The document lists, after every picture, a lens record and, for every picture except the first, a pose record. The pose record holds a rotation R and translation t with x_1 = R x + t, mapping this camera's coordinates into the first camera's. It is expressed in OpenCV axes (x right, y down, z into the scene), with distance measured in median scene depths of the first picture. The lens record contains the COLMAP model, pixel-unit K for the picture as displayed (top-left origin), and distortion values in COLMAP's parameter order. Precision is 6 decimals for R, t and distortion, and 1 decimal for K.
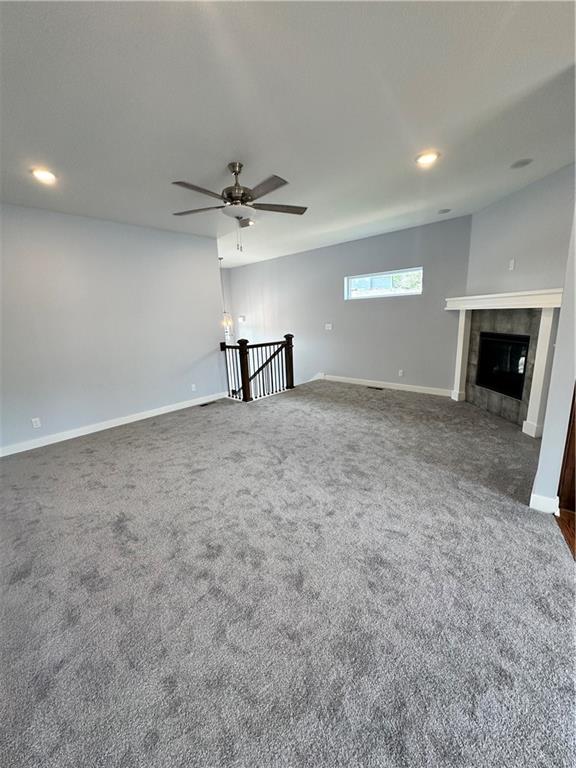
lens RADIAL K [[306.7, 0, 289.1], [0, 306.7, 383.7], [0, 0, 1]] dist [0.002335, 0.000454]
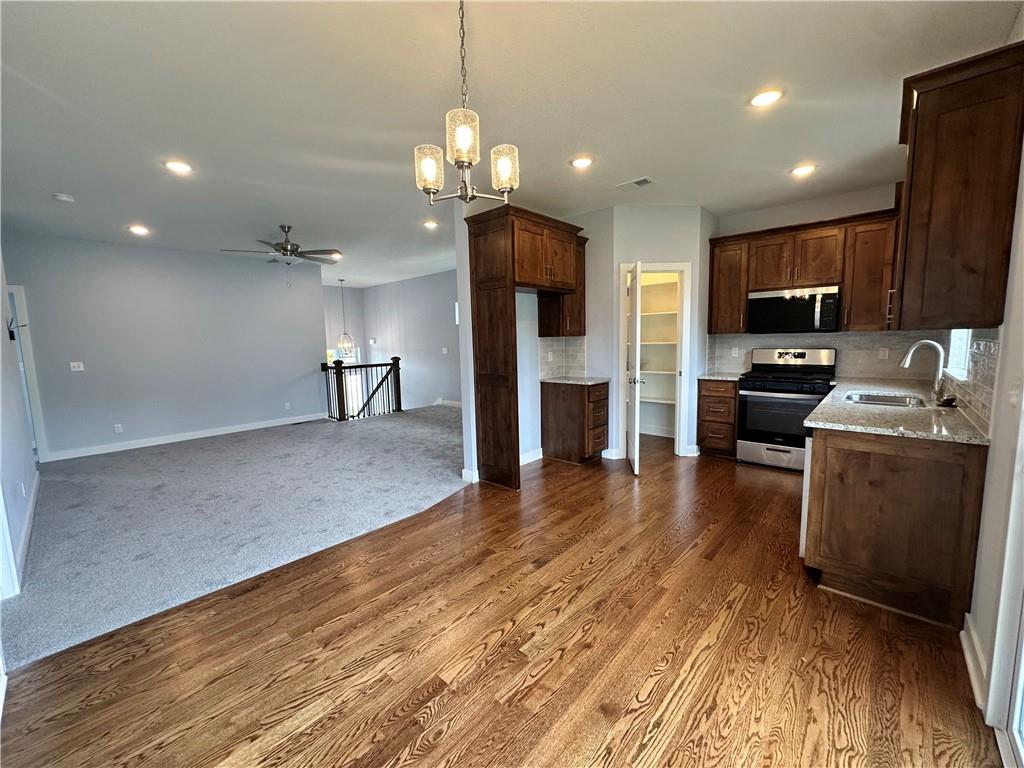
lens RADIAL K [[409.0, 0, 512.9], [0, 409.0, 384.7], [0, 0, 1]] dist [0.002335, 0.000454]
pose [[0.999750, 0.018985, 0.011812, 0.453176], [-0.017622, 0.994164, -0.106432, 0.079802], [-0.013764, 0.106197, 0.994250, -0.397750]]
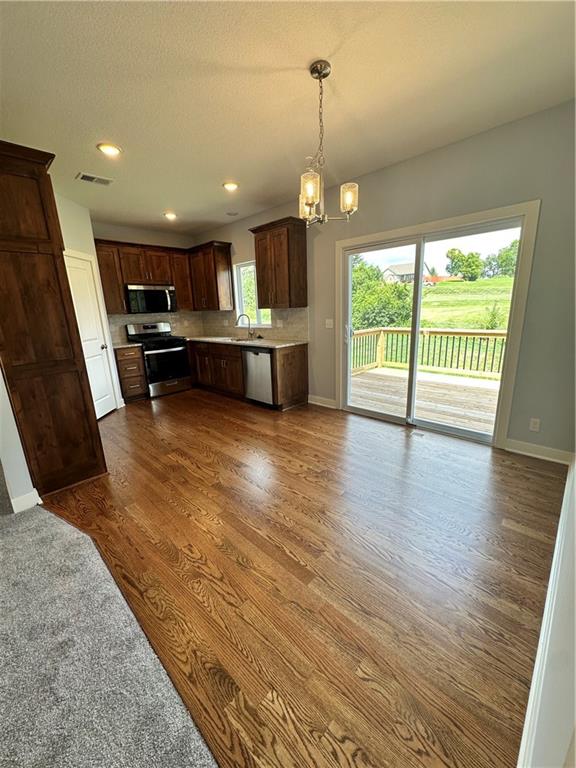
lens RADIAL K [[306.7, 0, 287.3], [0, 306.7, 384.3], [0, 0, 1]] dist [0.002335, 0.000454]
pose [[0.029575, -0.200972, 0.979150, -0.040611], [0.249553, 0.950043, 0.187460, 0.016915], [-0.967909, 0.238806, 0.078250, -0.017108]]
